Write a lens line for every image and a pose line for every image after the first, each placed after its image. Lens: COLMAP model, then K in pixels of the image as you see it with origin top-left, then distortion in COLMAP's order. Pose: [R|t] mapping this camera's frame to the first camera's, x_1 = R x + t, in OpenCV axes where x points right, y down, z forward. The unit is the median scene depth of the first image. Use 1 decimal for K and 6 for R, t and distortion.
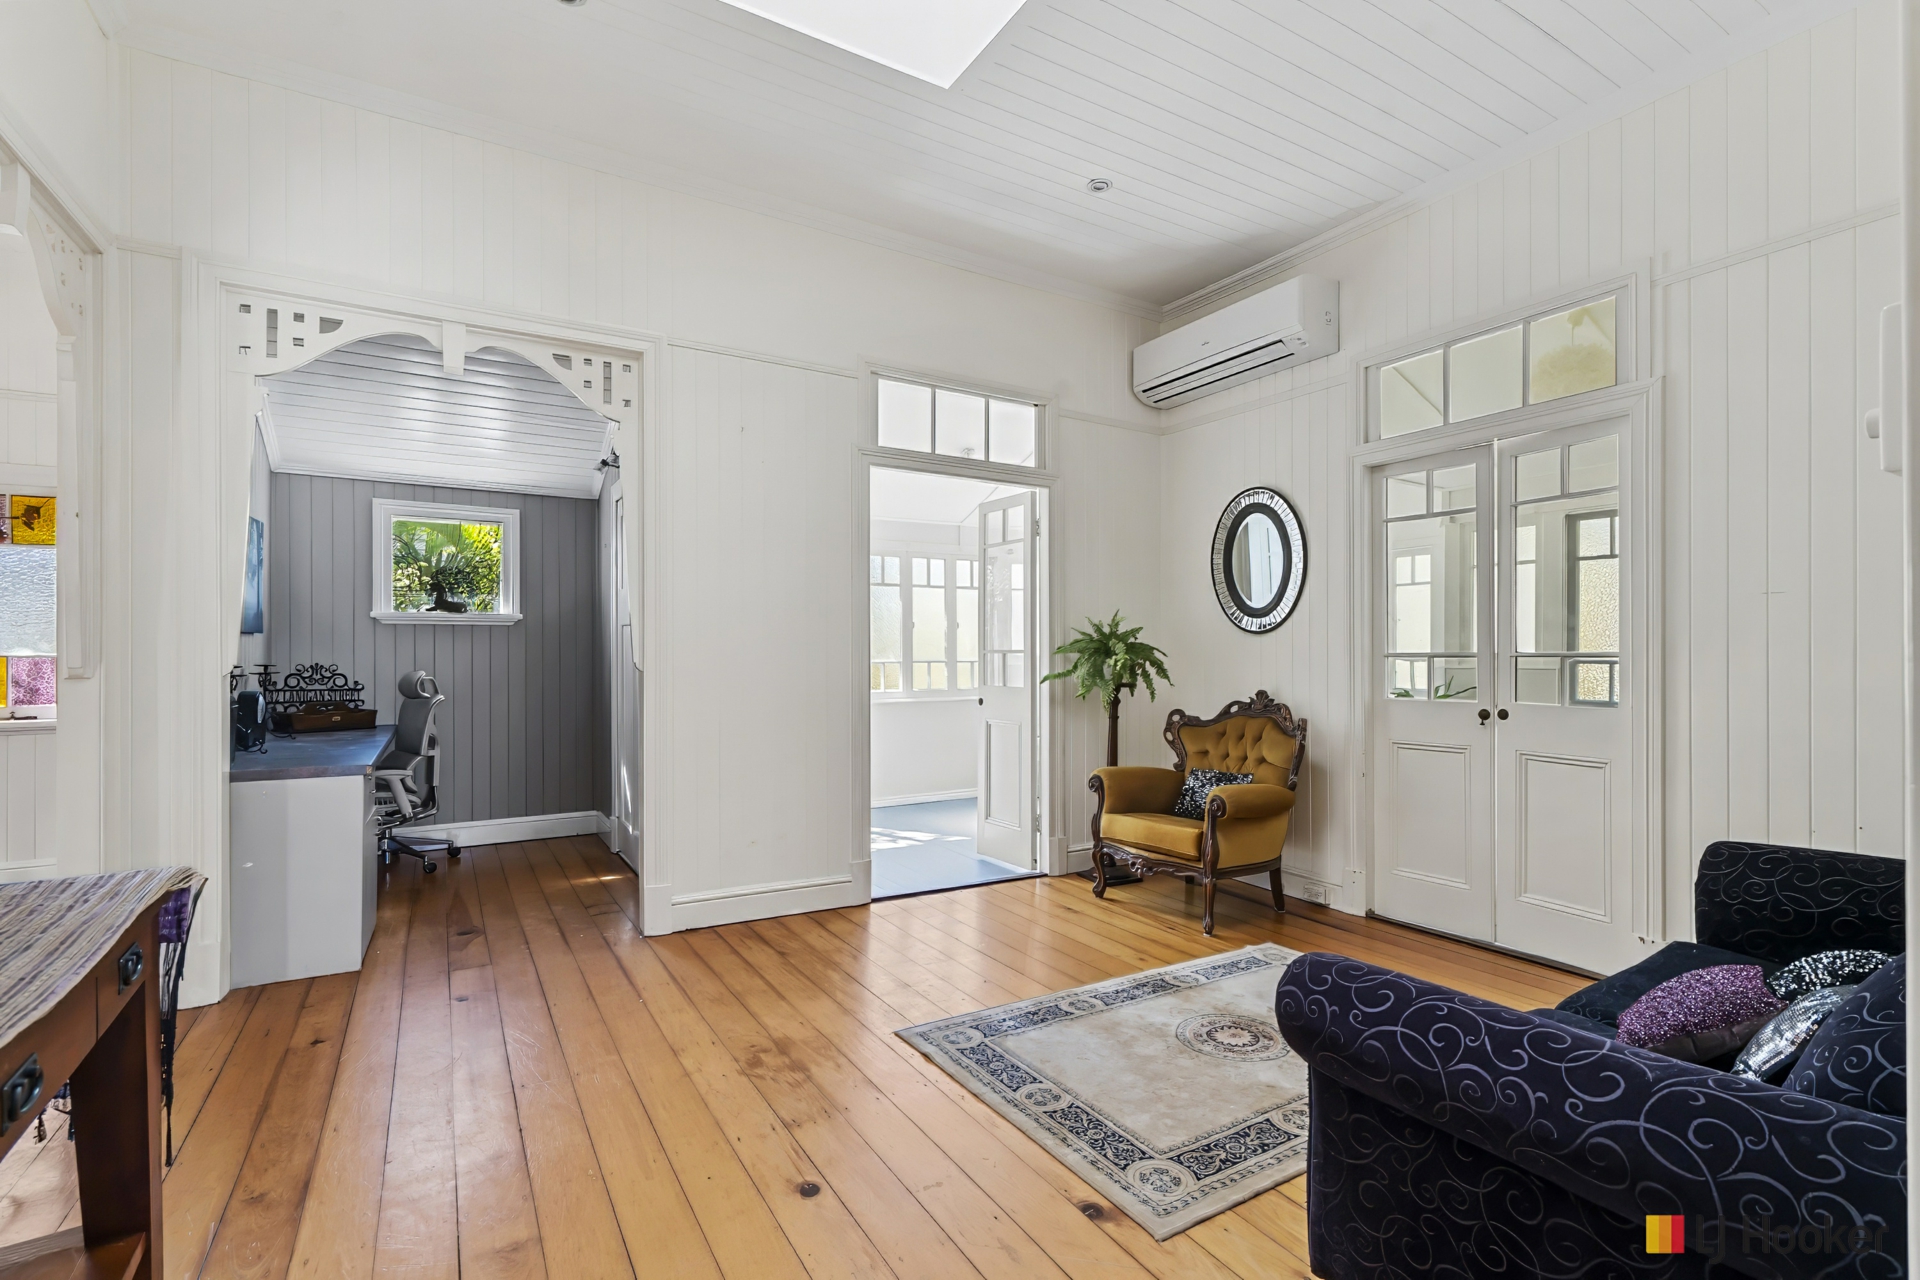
lens RADIAL K [[866.6, 0, 959.0], [0, 866.6, 650.9], [0, 0, 1]] dist [-0.000088, -0.000199]
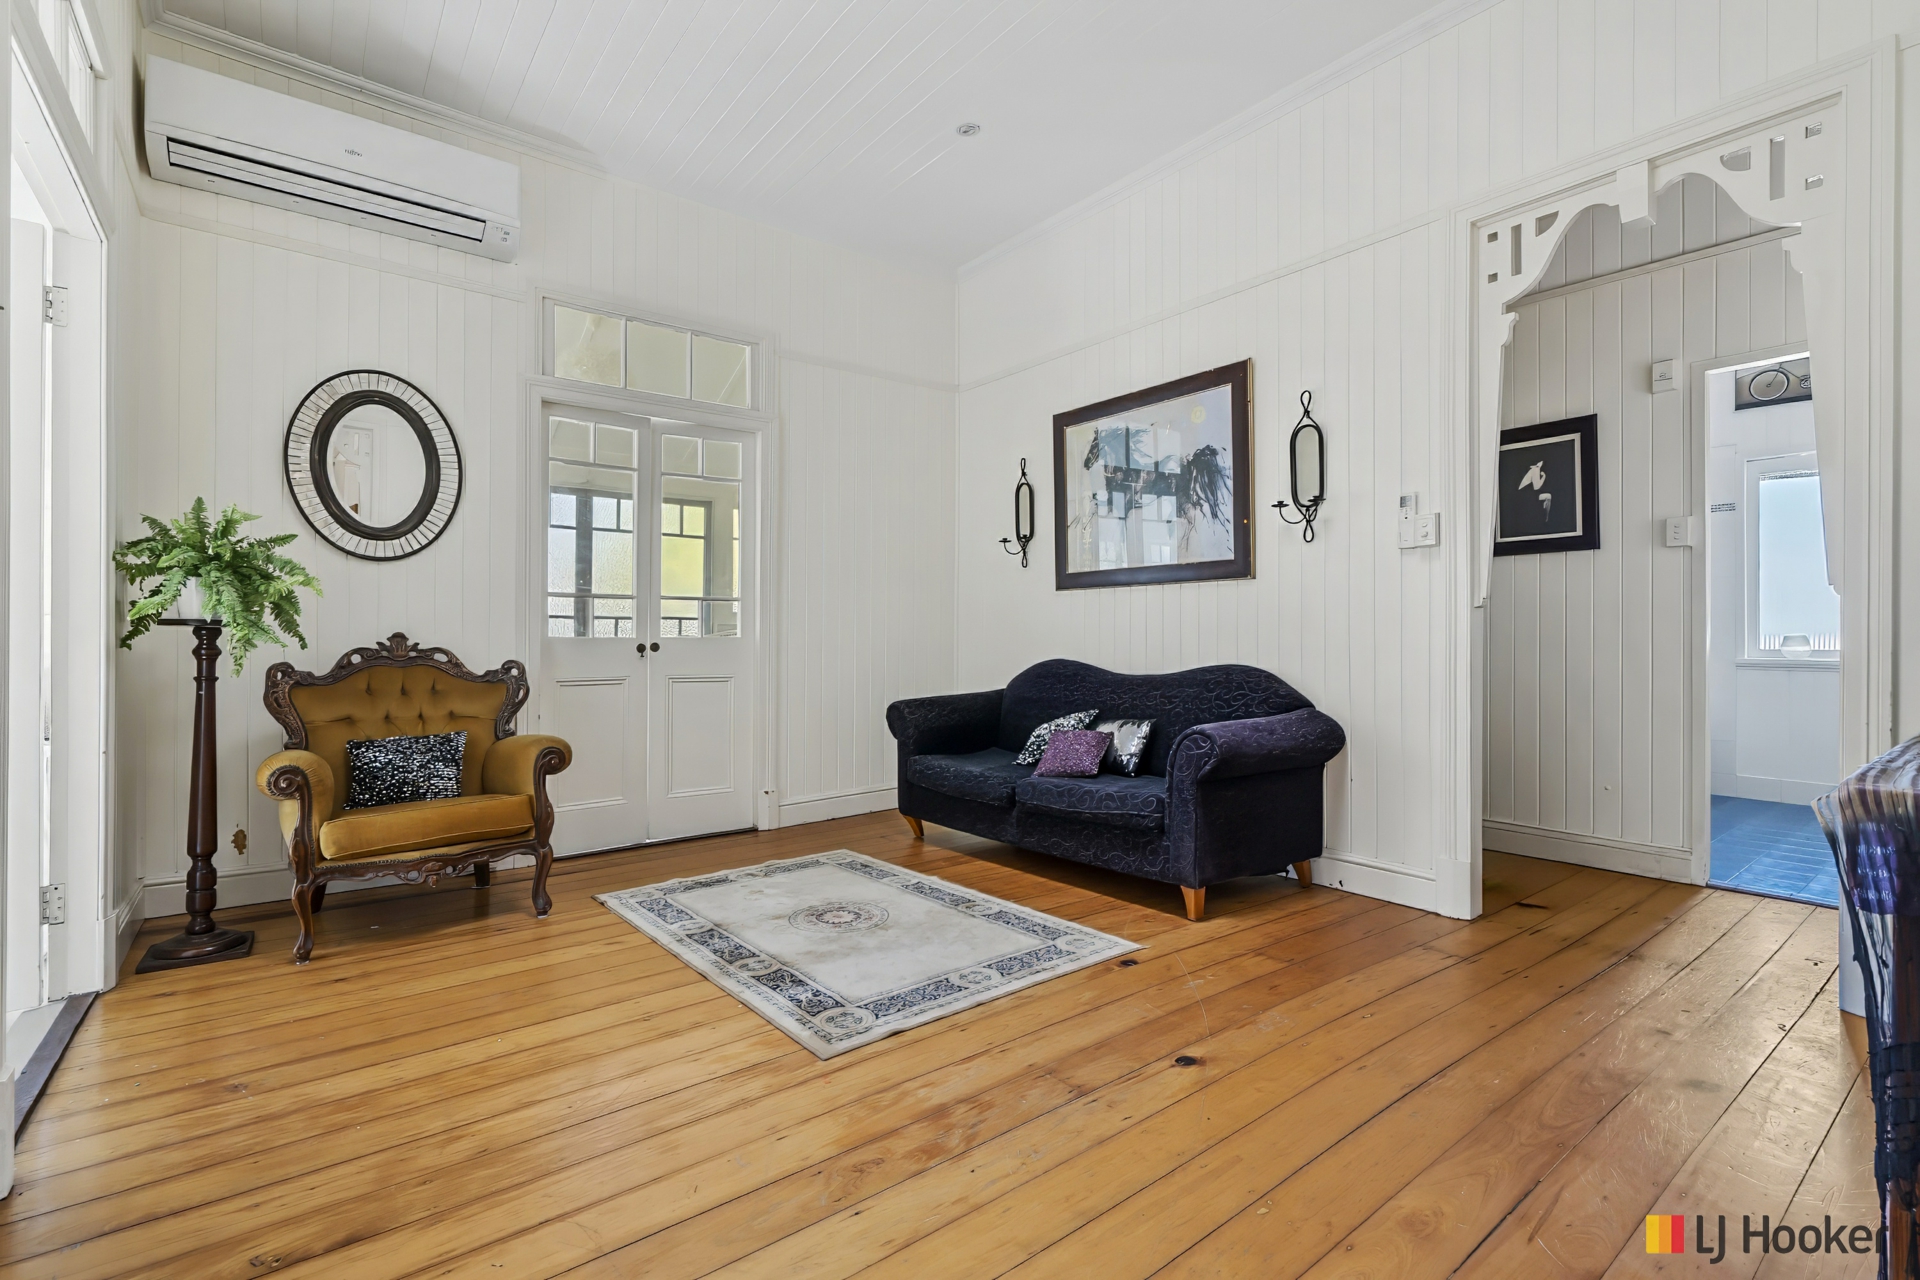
lens RADIAL K [[866.6, 0, 956.8], [0, 866.6, 635.1], [0, 0, 1]] dist [-0.000088, -0.000199]
pose [[-0.114505, 0.005903, 0.993405, -0.505776], [-0.001219, 0.999981, -0.006083, 0.052956], [-0.993422, -0.001907, -0.114495, 0.602601]]
